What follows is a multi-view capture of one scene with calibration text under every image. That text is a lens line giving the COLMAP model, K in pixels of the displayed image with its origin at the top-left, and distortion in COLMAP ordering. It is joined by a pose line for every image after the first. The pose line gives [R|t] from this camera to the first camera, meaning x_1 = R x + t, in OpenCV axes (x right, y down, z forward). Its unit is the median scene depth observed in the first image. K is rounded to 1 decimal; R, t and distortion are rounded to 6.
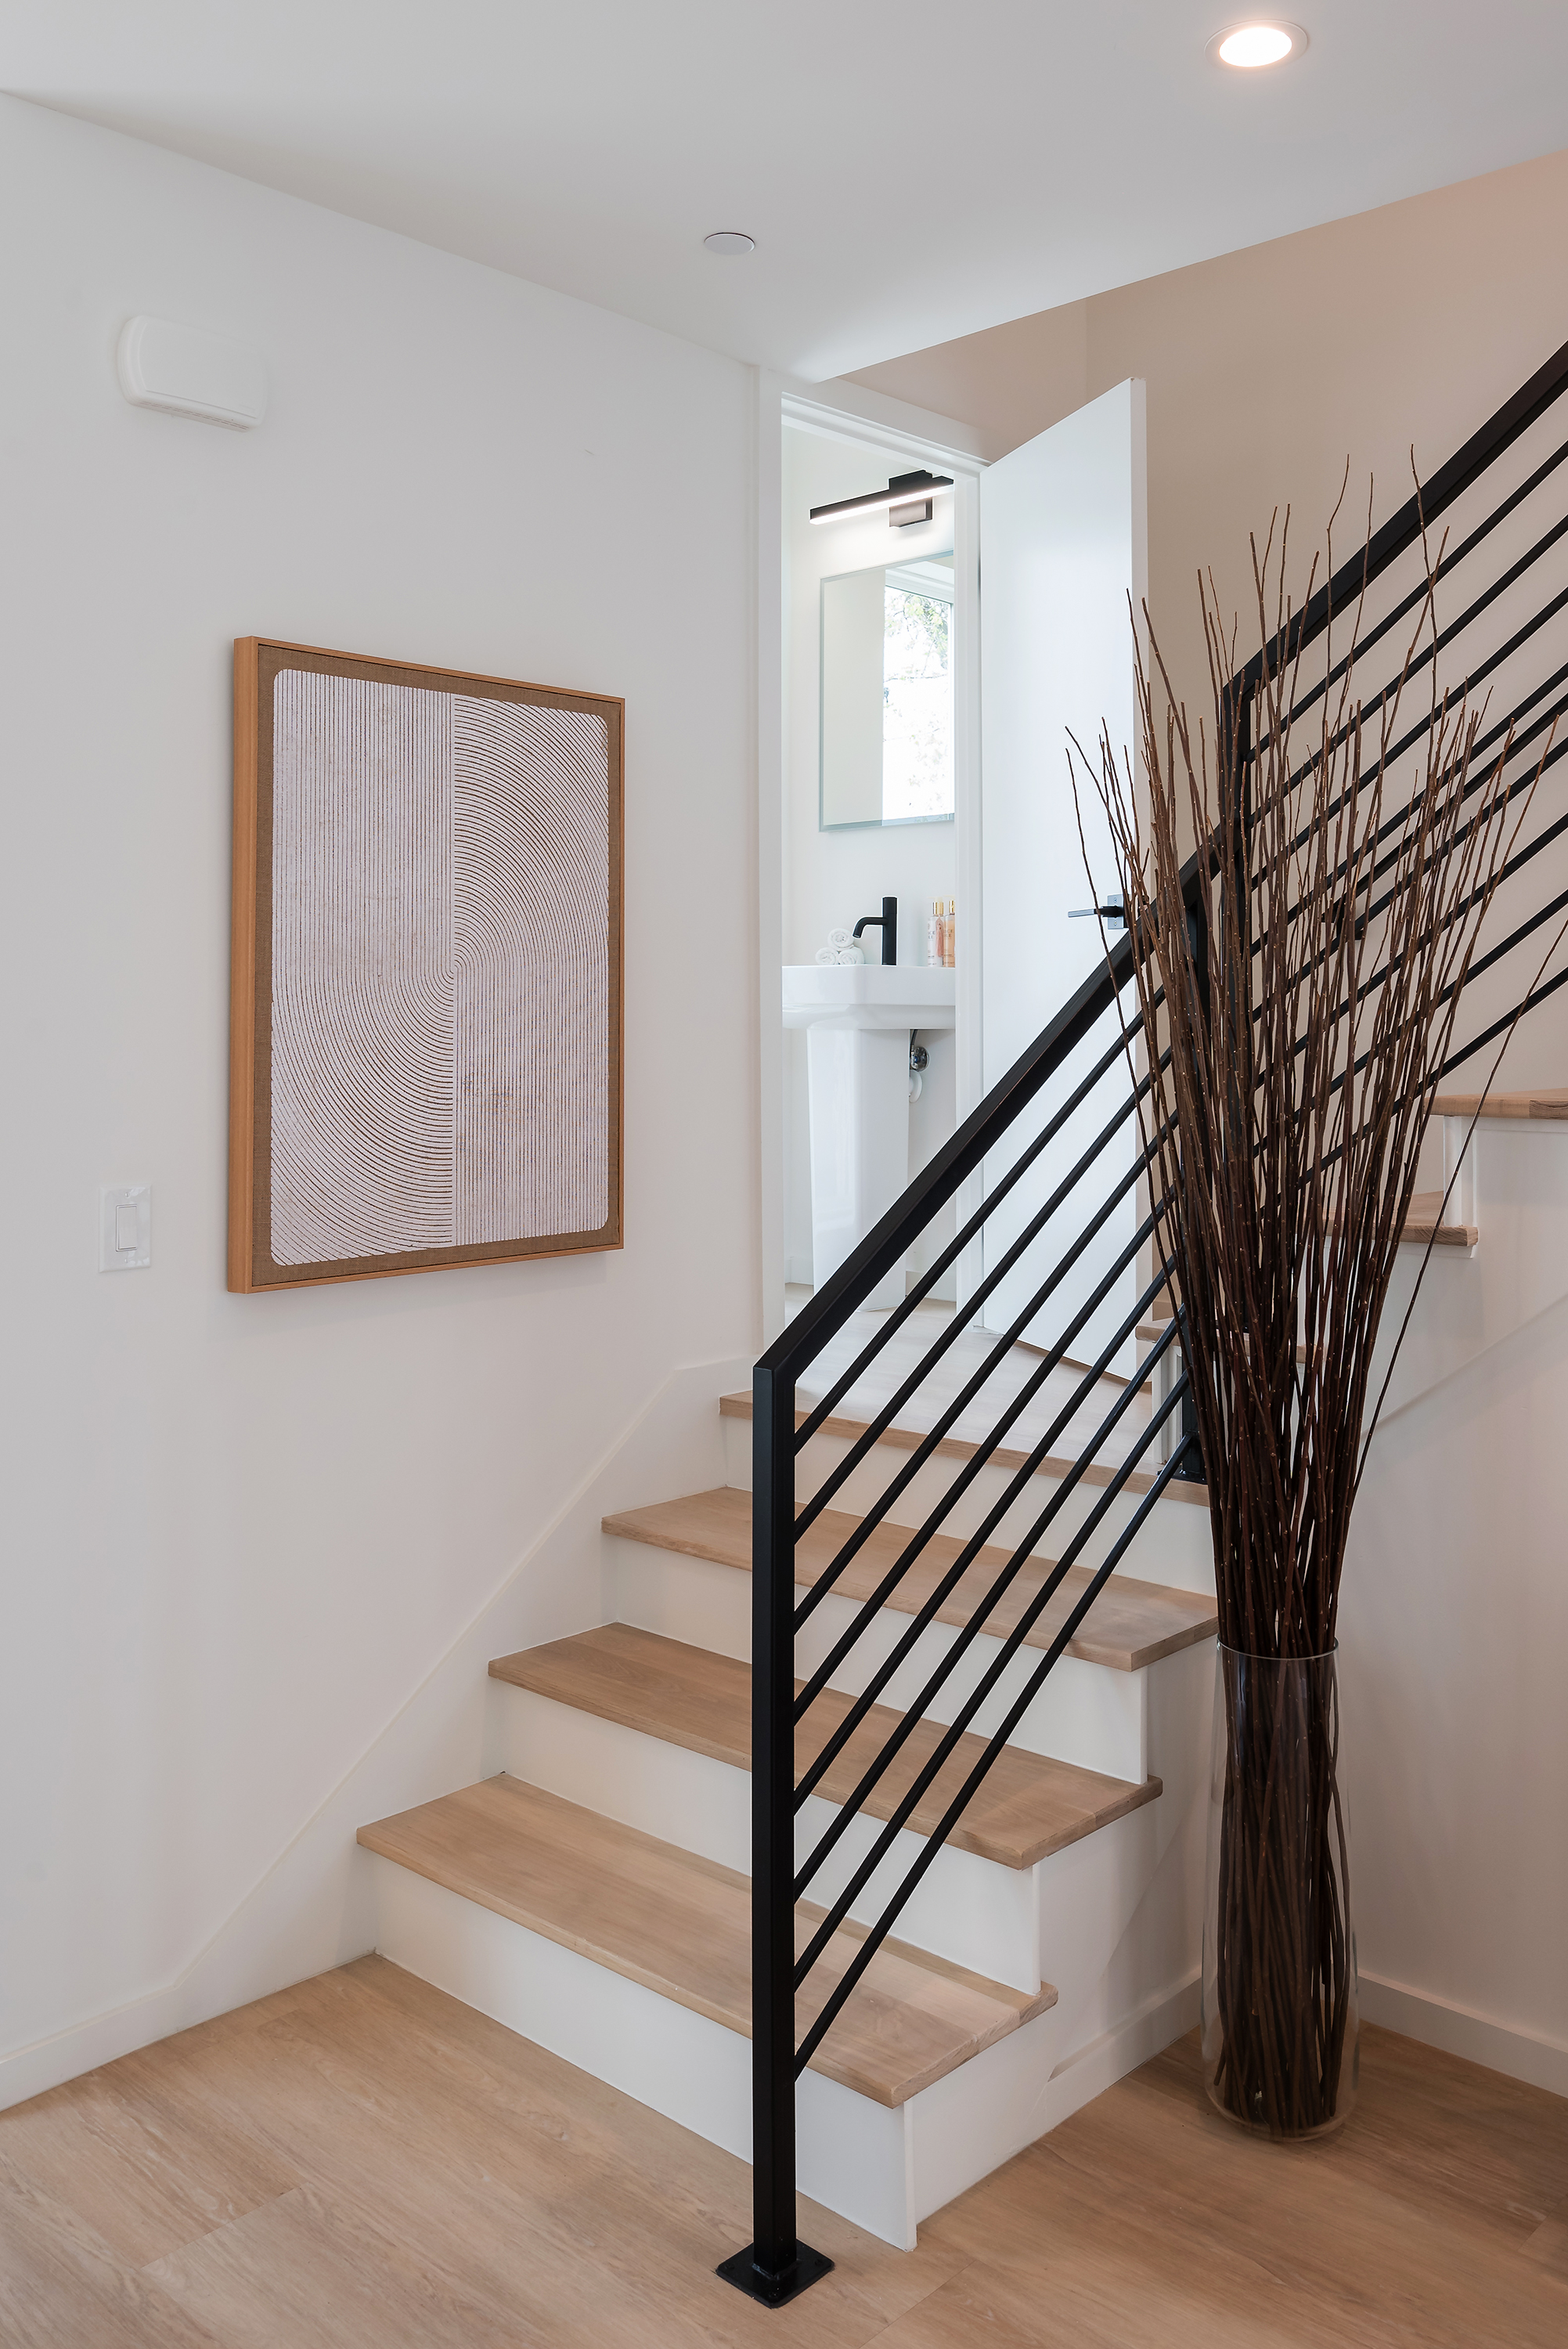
lens RADIAL K [[1965.3, 0, 920.4], [0, 1965.3, 999.7], [0, 0, 1]] dist [0.059793, 0.002021]
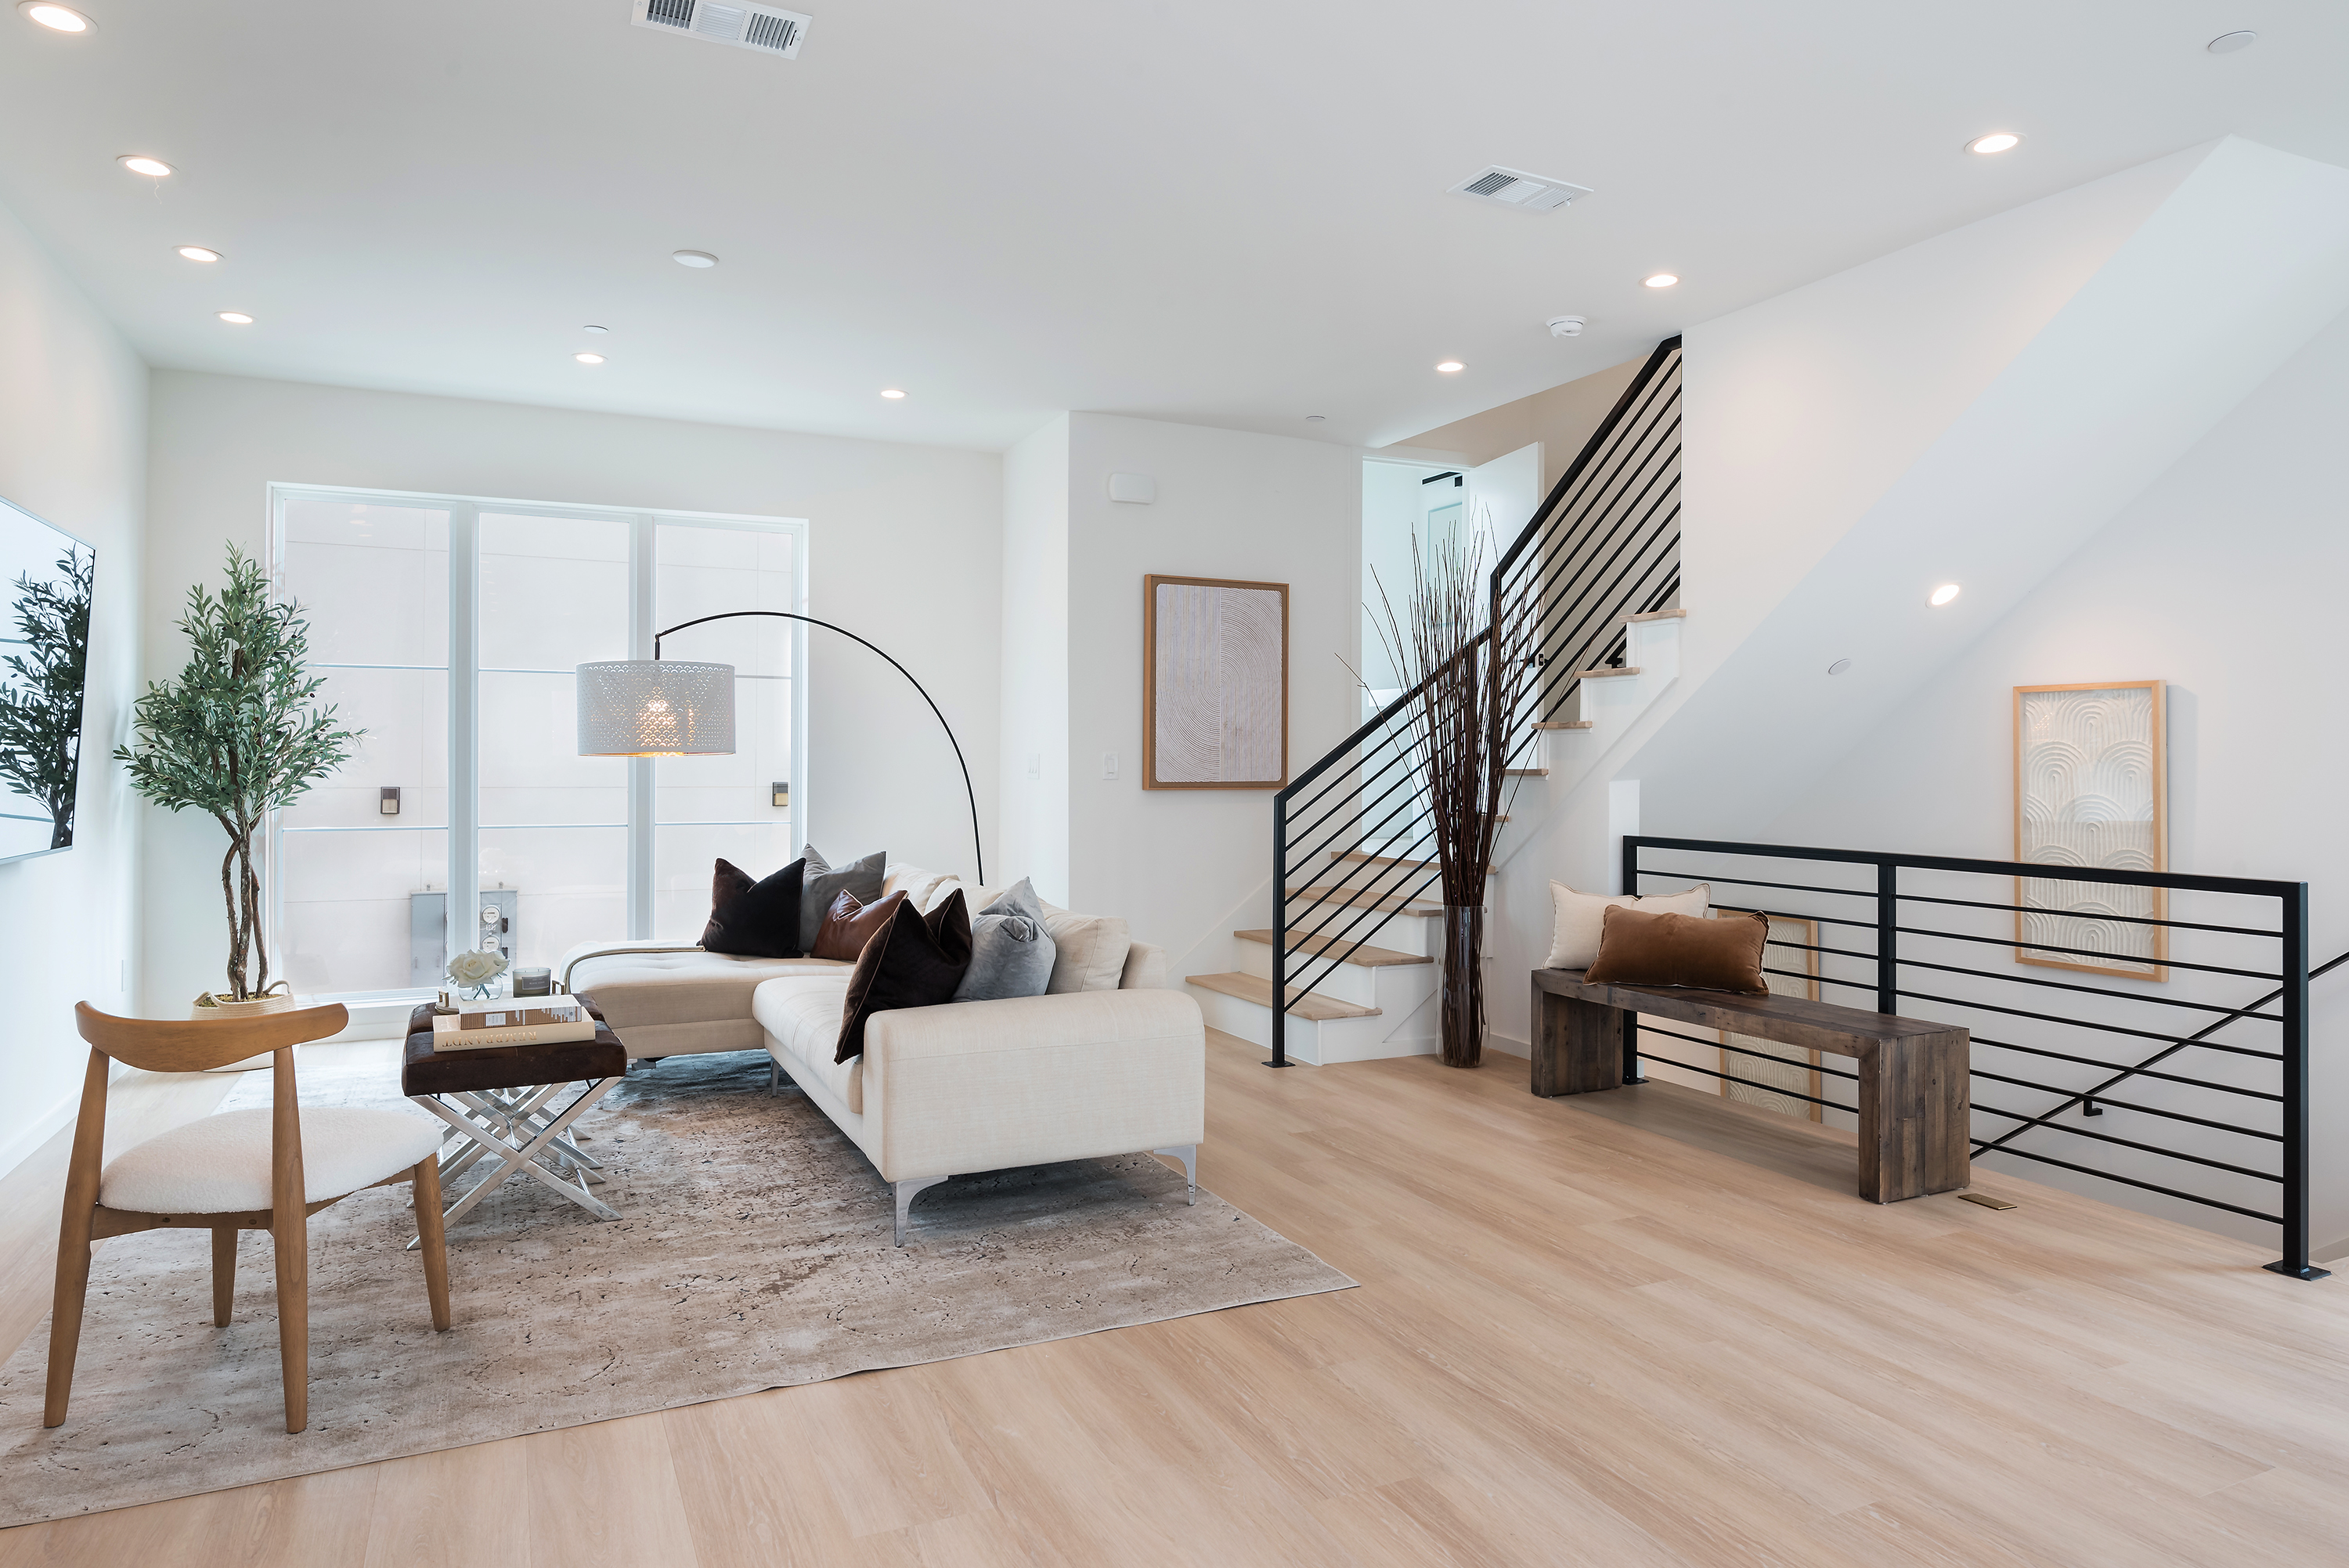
lens RADIAL K [[1443.1, 0, 1195.5], [0, 1443.1, 763.0], [0, 0, 1]] dist [-0.012453, -0.001360]
pose [[0.915687, 0.000625, -0.401891, 0.584320], [-0.001074, 0.999999, -0.000892, 0.103179], [0.401890, 0.001248, 0.915687, -0.945624]]
